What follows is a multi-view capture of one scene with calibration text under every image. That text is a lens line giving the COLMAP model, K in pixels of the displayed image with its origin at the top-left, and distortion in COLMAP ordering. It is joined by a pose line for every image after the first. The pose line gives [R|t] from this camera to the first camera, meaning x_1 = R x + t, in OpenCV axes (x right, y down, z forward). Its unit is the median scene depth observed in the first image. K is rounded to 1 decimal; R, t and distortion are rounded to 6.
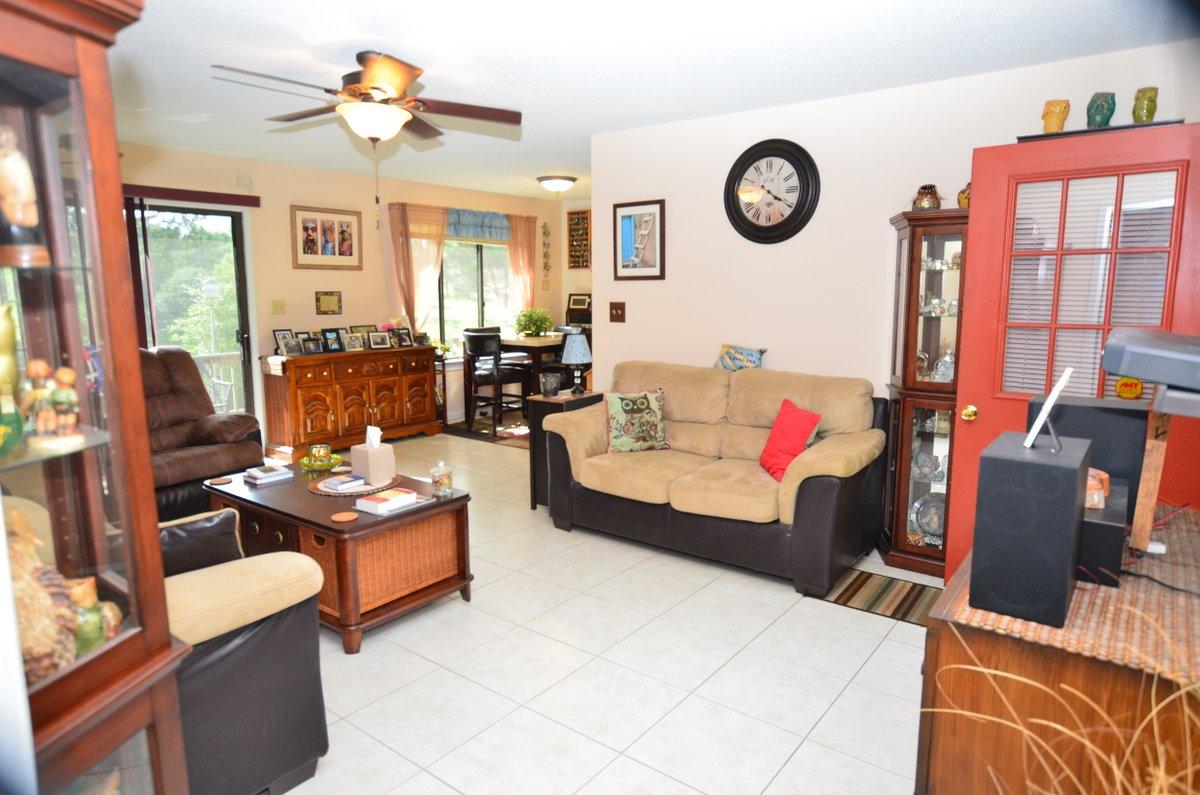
lens RADIAL K [[725.9, 0, 593.6], [0, 725.9, 397.9], [0, 0, 1]] dist [-0.008982, 0.005288]
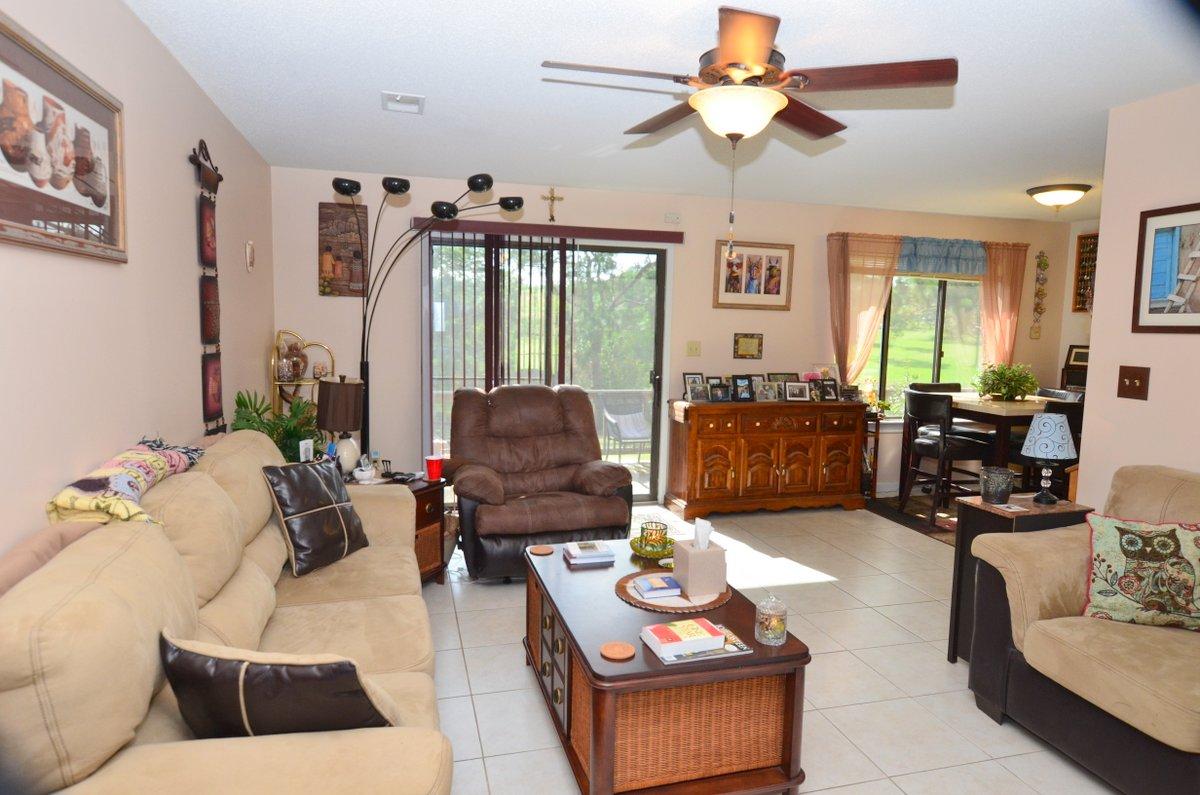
lens RADIAL K [[725.9, 0, 602.2], [0, 725.9, 399.9], [0, 0, 1]] dist [-0.008982, 0.005288]
pose [[0.808383, 0.082659, -0.582825, 0.024826], [-0.111690, 0.993645, -0.013992, -0.039293], [0.577964, 0.076407, 0.812477, 0.206500]]
